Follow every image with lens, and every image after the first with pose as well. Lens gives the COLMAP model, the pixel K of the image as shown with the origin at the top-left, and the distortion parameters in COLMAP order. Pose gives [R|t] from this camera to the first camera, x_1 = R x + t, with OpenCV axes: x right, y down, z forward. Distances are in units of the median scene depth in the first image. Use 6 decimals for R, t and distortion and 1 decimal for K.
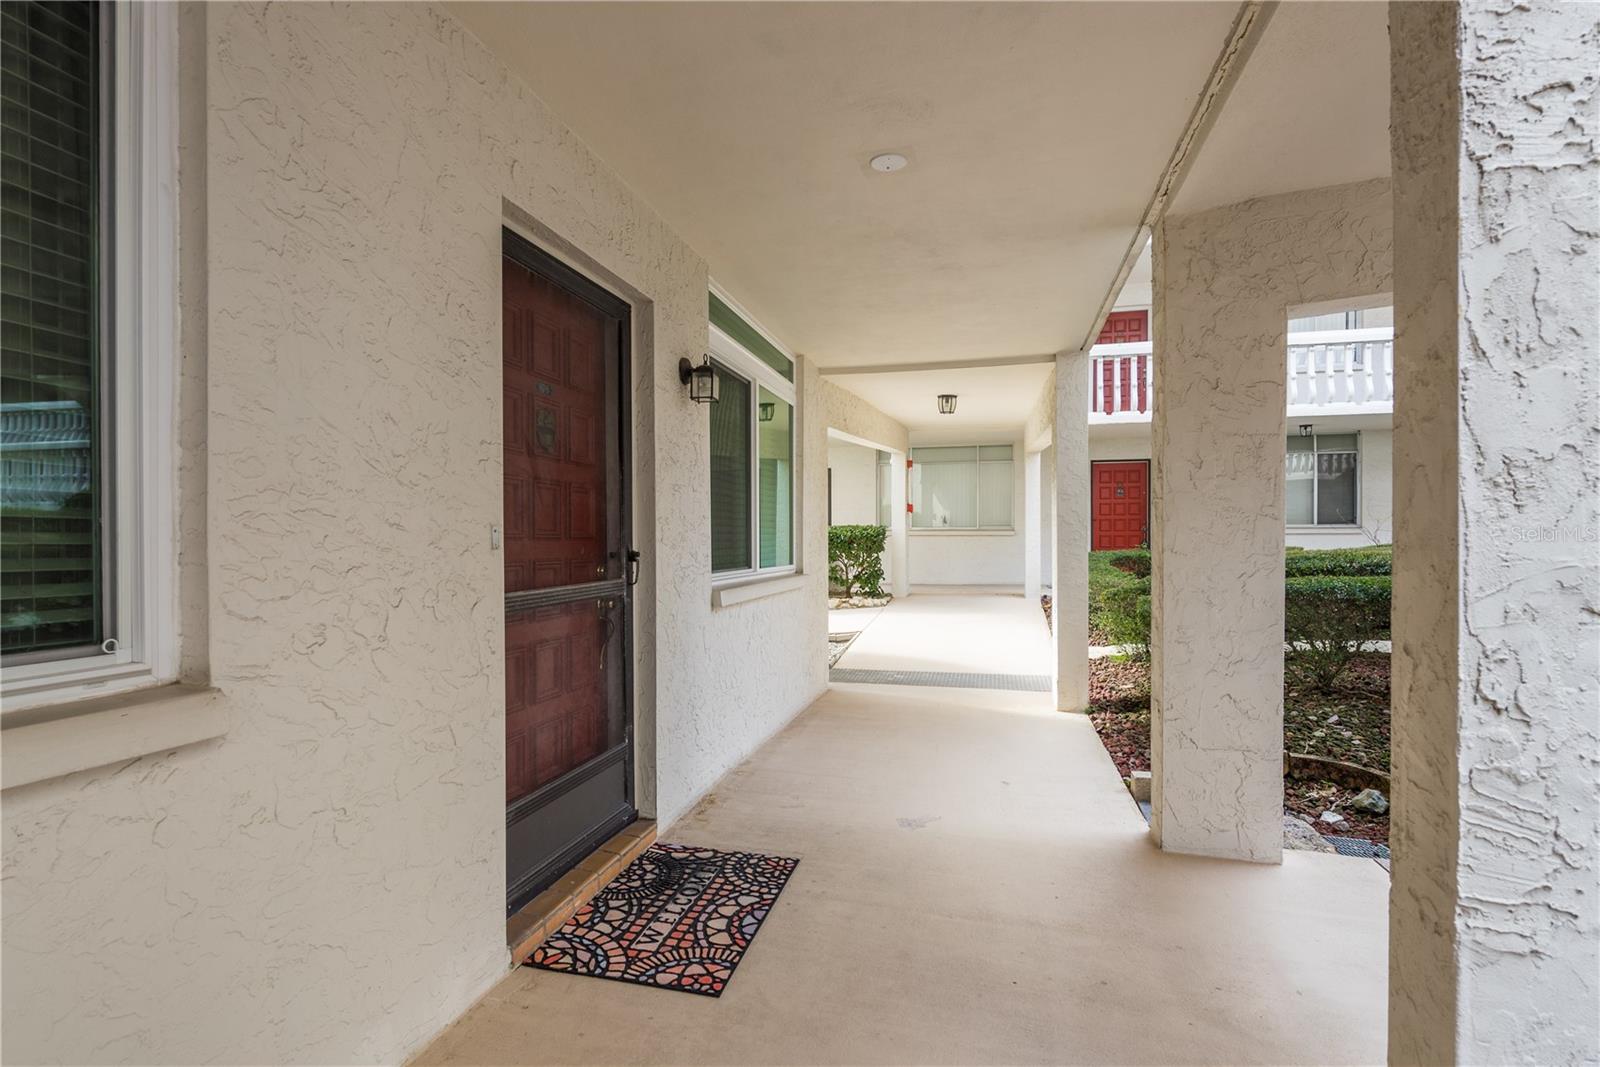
lens RADIAL K [[758.8, 0, 799.8], [0, 758.8, 542.6], [0, 0, 1]] dist [0.018238, -0.004945]
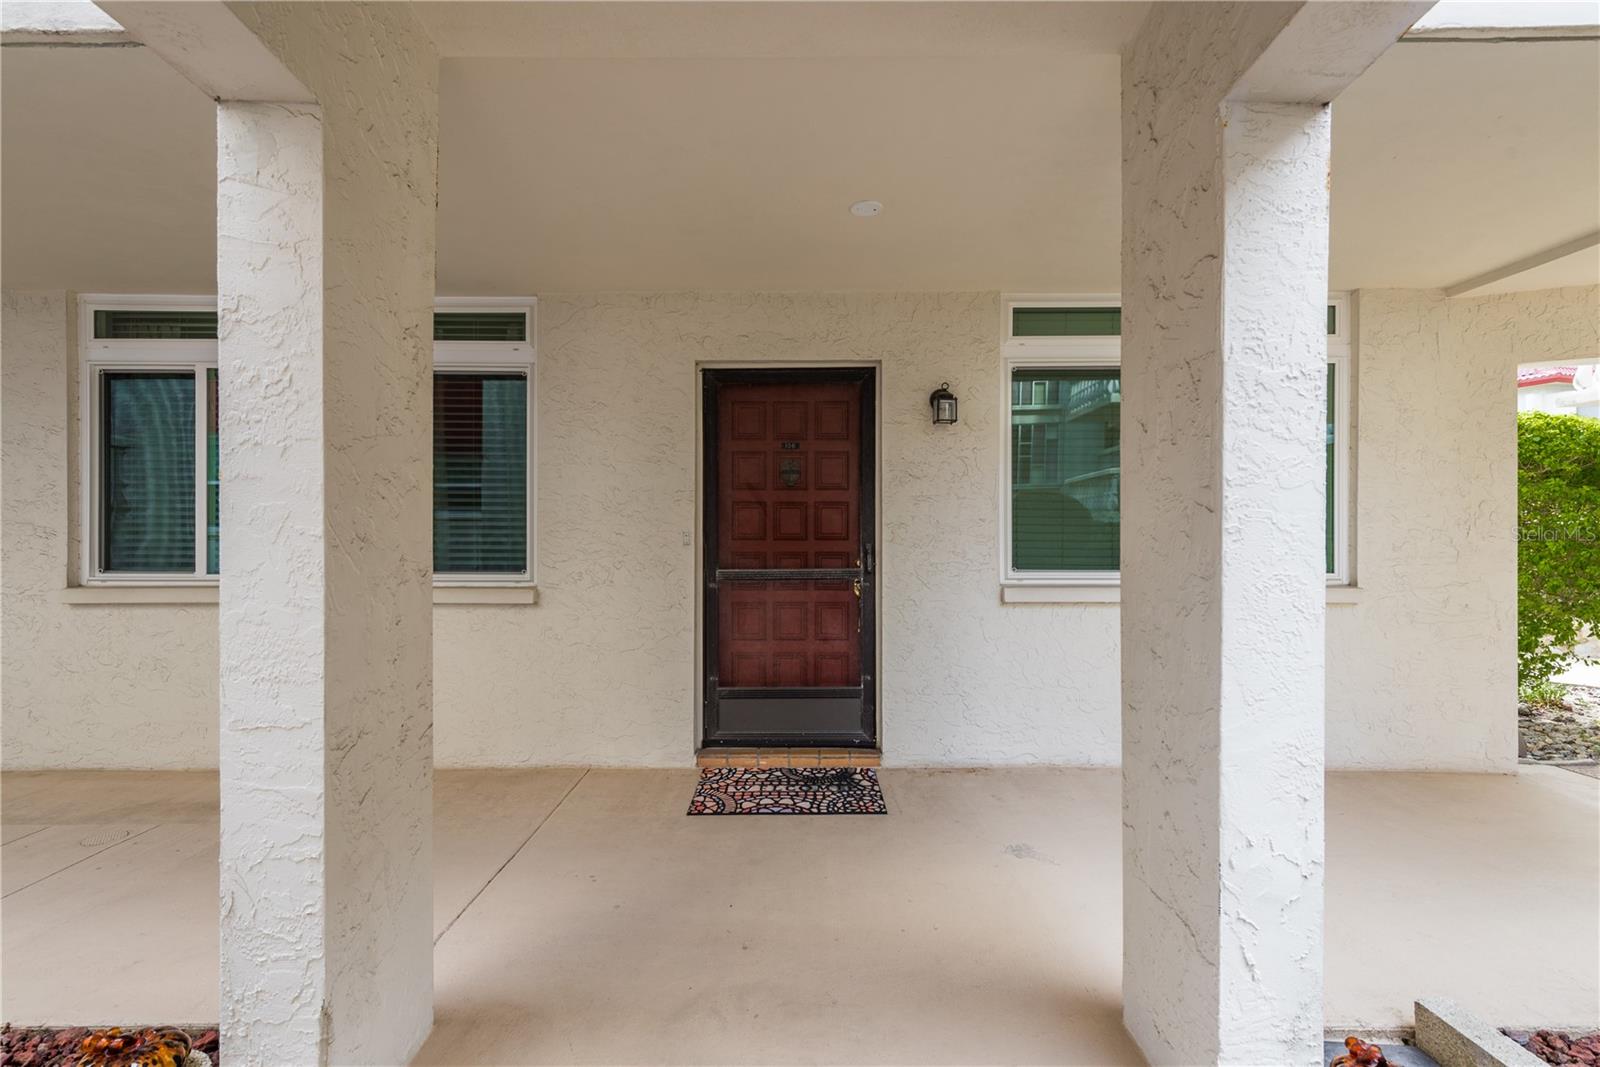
lens RADIAL K [[718.4, 0, 801.1], [0, 718.4, 528.7], [0, 0, 1]] dist [0.008919, -0.001609]
pose [[0.260253, -0.000320, -0.965541, 1.220925], [-0.004373, 0.999989, -0.001510, -0.027149], [0.965531, 0.004615, 0.260248, 0.676301]]
